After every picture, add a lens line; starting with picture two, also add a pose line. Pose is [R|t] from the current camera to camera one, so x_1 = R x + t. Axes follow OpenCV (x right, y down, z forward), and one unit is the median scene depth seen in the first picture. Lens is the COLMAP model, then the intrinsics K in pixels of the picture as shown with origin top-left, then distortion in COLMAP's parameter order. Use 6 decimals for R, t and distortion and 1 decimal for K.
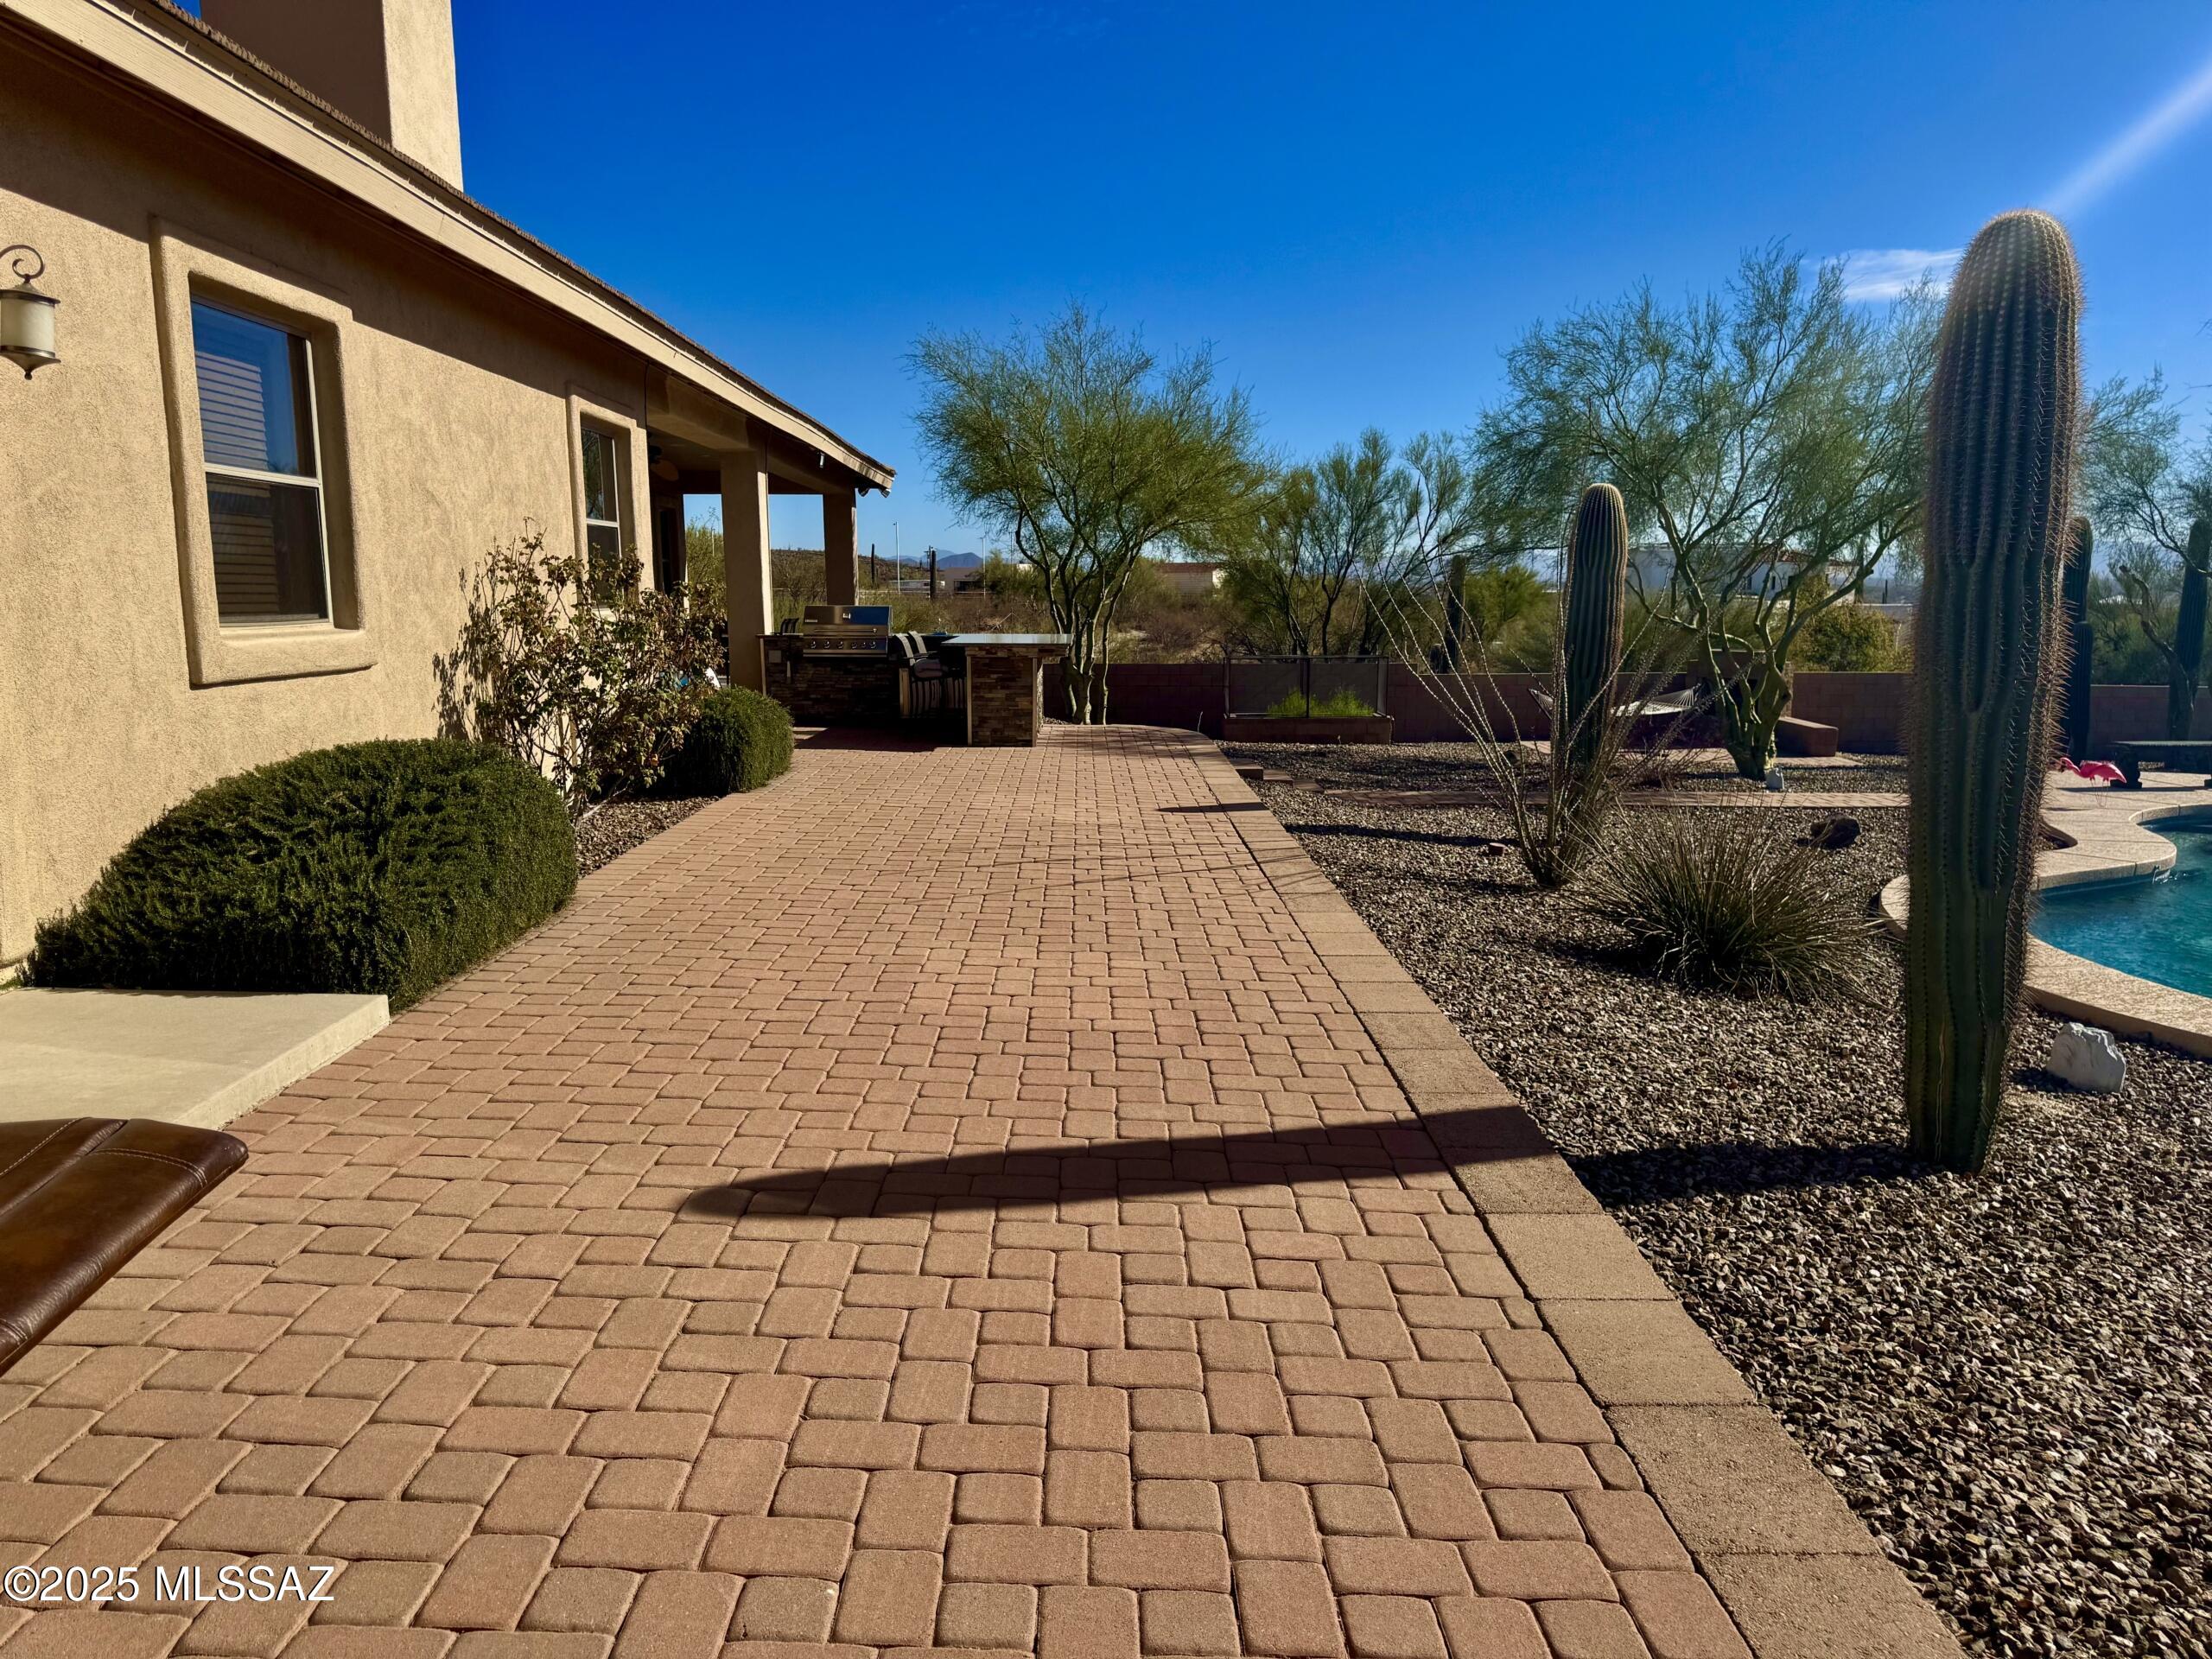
lens RADIAL K [[1525.2, 0, 1091.1], [0, 1525.2, 839.0], [0, 0, 1]] dist [0.014785, -0.031215]
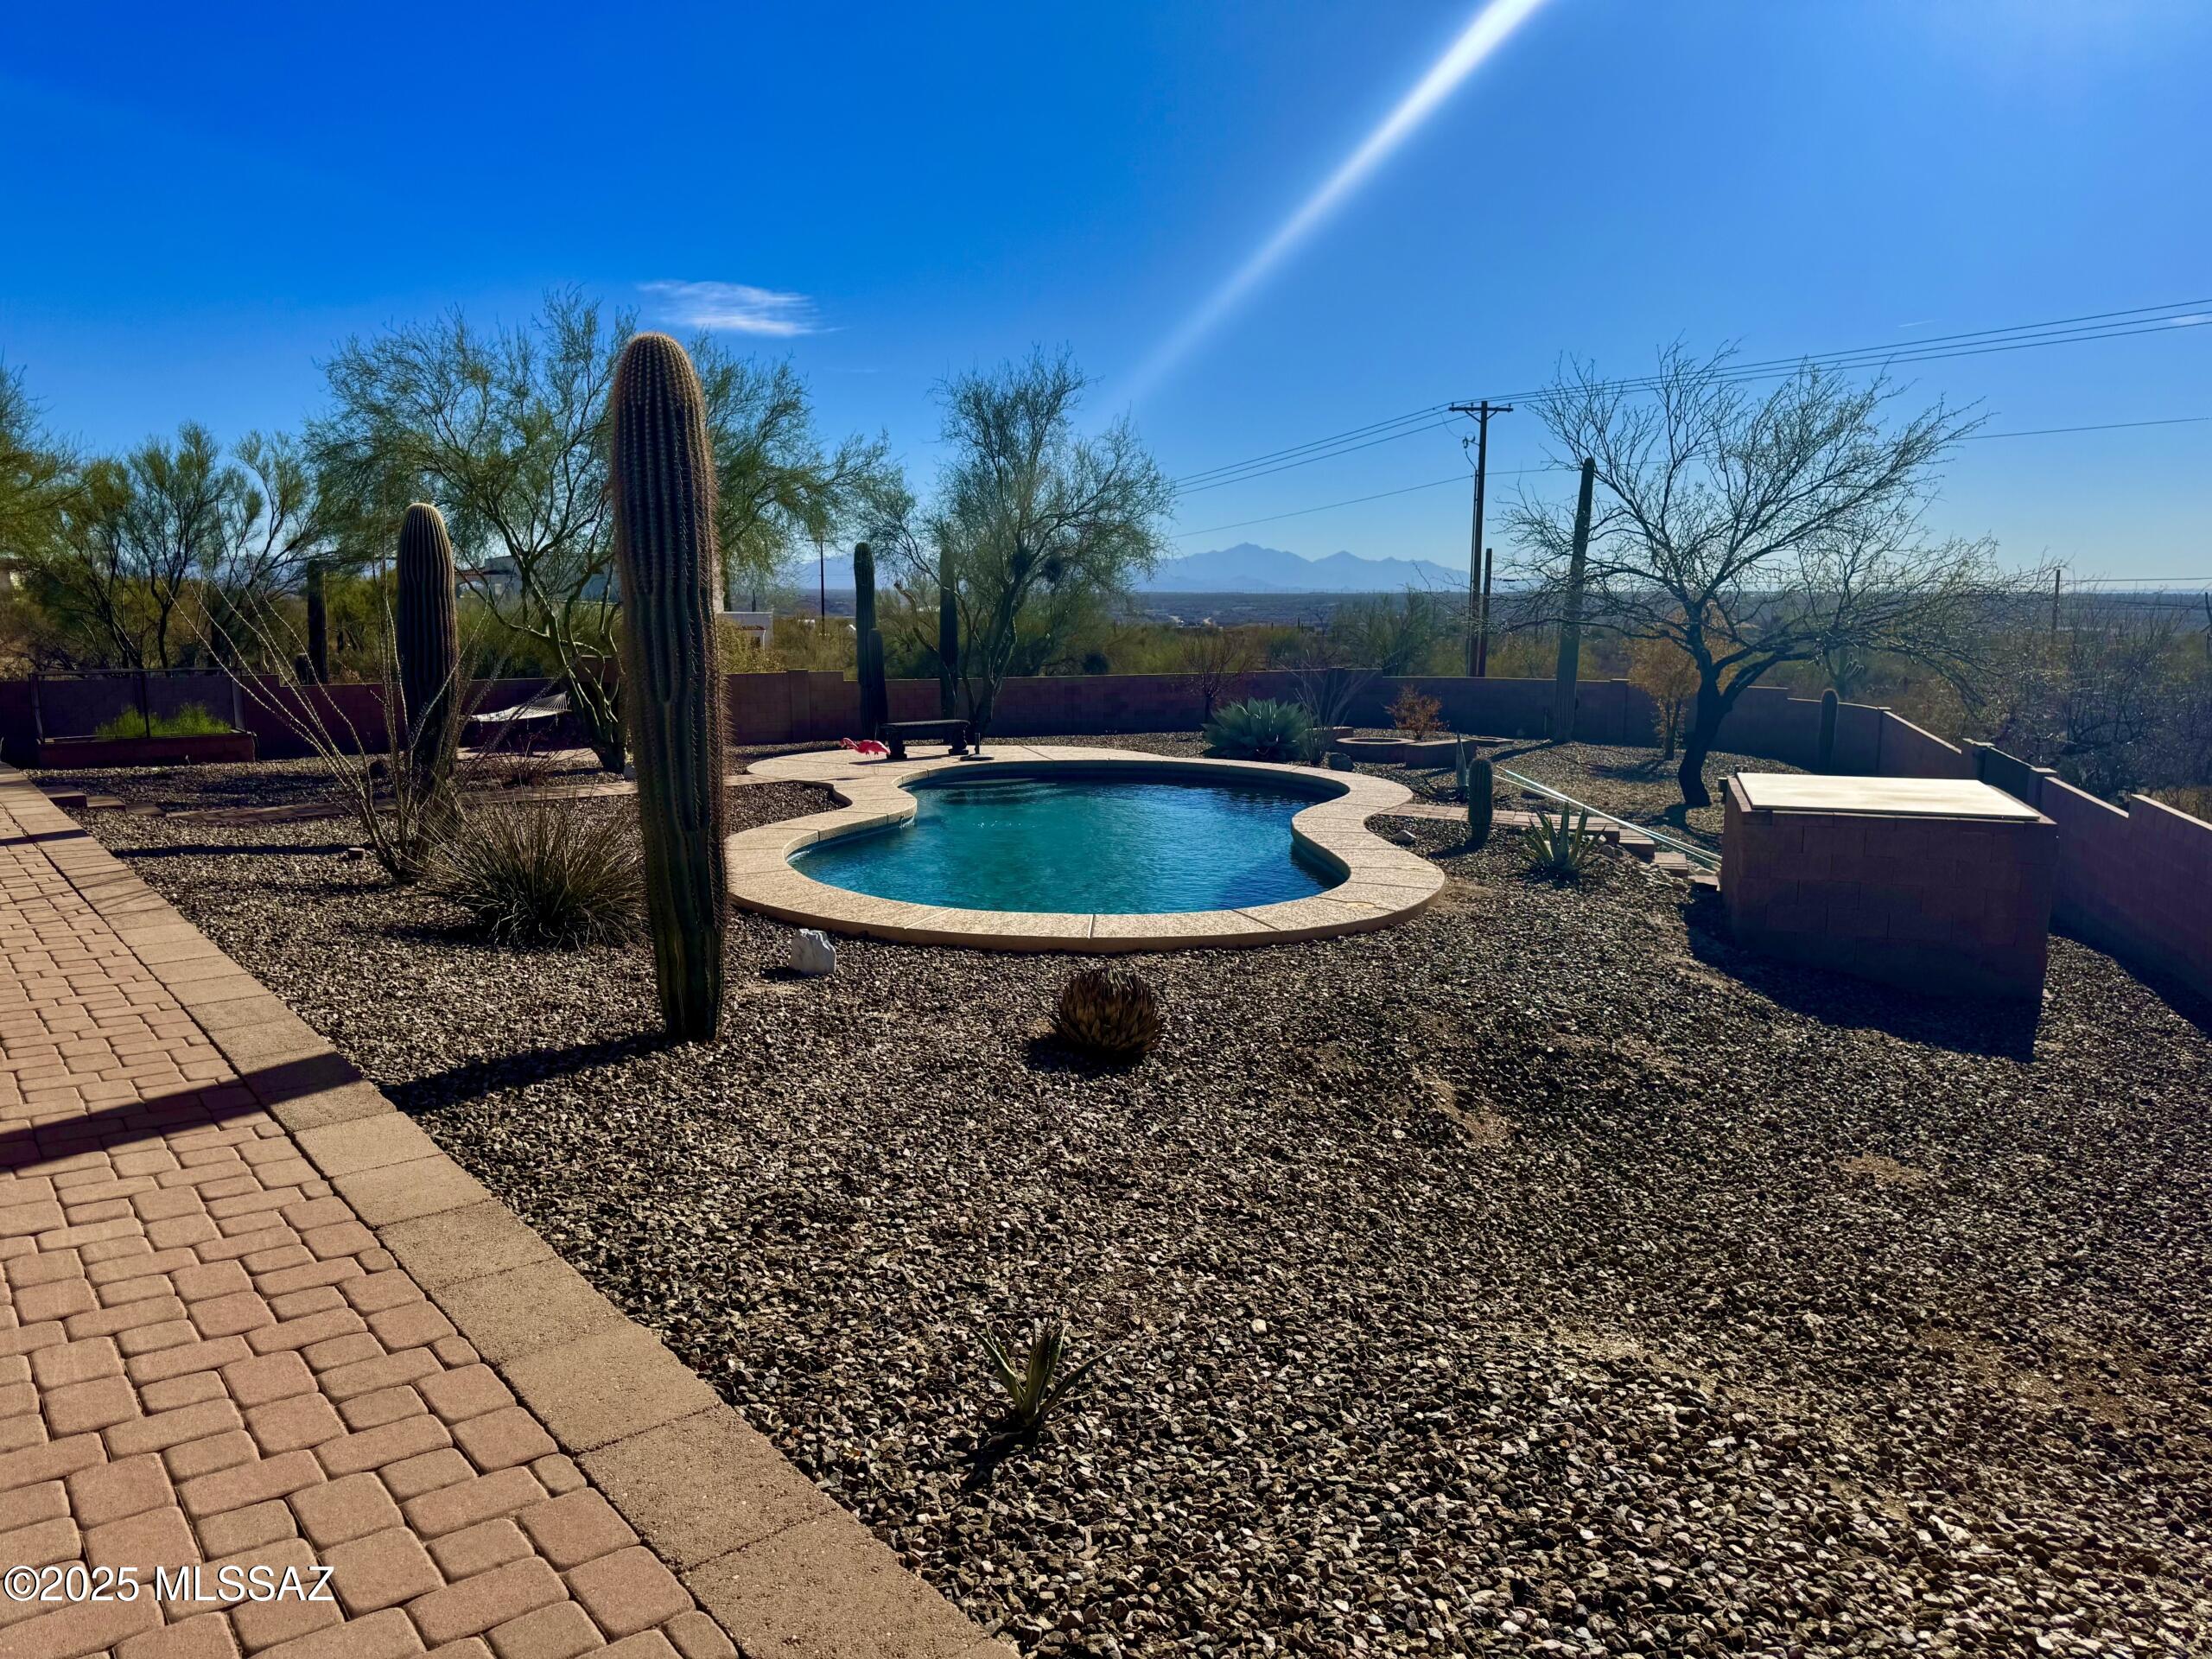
lens RADIAL K [[1525.2, 0, 1091.1], [0, 1525.2, 839.0], [0, 0, 1]] dist [0.014785, -0.031215]
pose [[0.772679, -0.092322, 0.628048, 0.005287], [0.094771, 0.995057, 0.029676, 0.020912], [-0.627683, 0.036591, 0.777608, -0.171063]]
